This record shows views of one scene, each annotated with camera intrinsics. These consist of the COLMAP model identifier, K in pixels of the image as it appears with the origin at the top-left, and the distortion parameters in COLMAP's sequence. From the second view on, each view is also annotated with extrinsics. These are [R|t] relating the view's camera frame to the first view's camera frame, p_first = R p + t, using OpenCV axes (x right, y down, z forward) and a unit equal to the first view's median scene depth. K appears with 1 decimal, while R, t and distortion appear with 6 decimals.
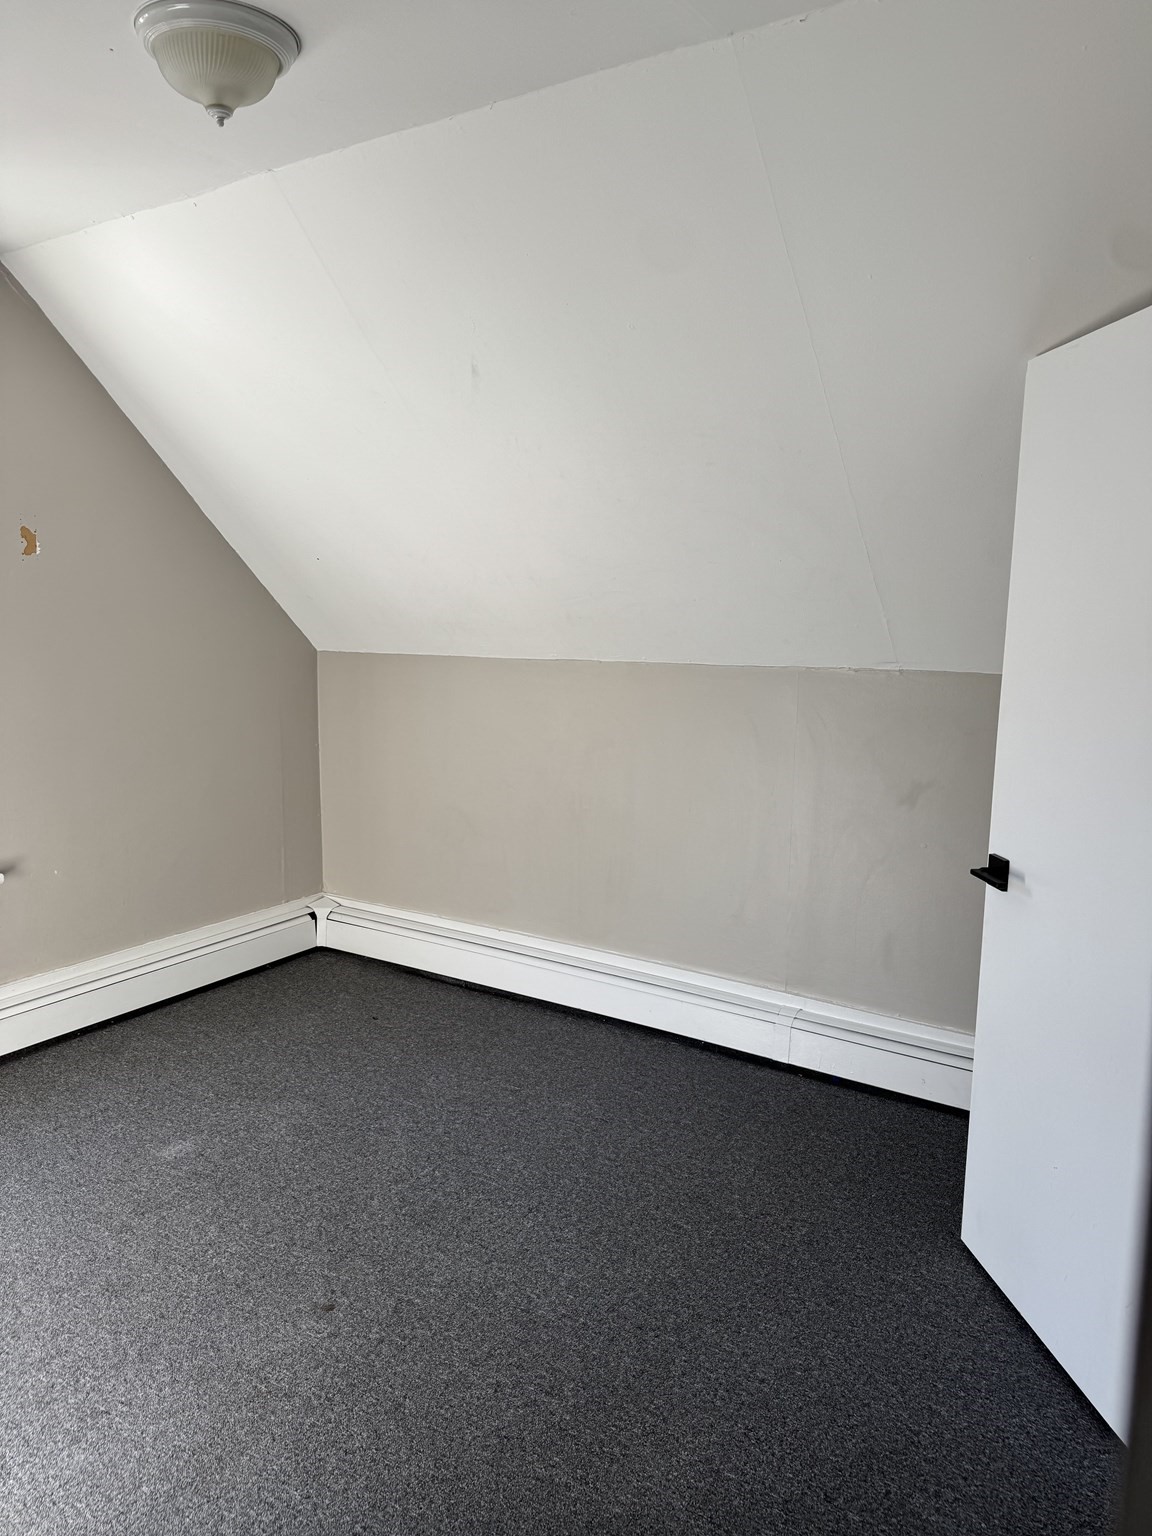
lens RADIAL K [[1079.1, 0, 576.0], [0, 1079.1, 768.0], [0, 0, 1]] dist [0.064045, 0.000401]
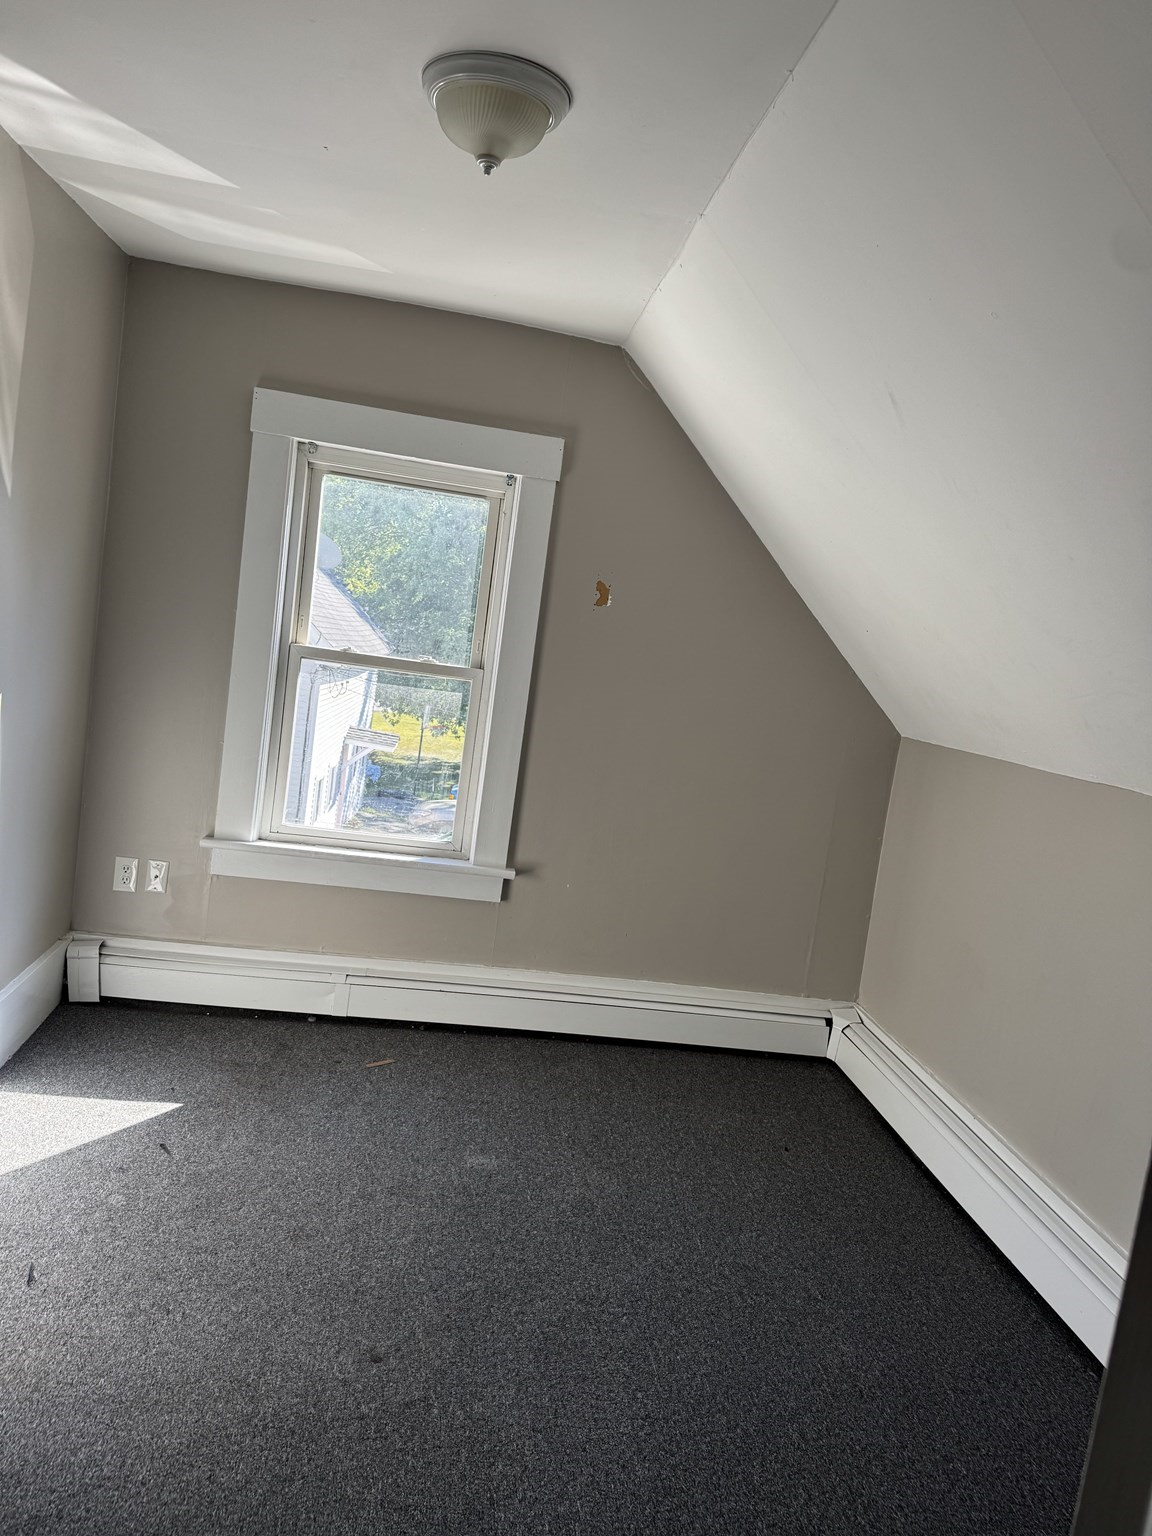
lens RADIAL K [[1096.0, 0, 576.0], [0, 1096.0, 768.0], [0, 0, 1]] dist [0.242455, -0.265426]
pose [[0.643812, 0.168510, -0.746399, 0.318983], [-0.237449, 0.971292, 0.014469, -0.036661], [0.727409, 0.167917, 0.665342, 0.220896]]
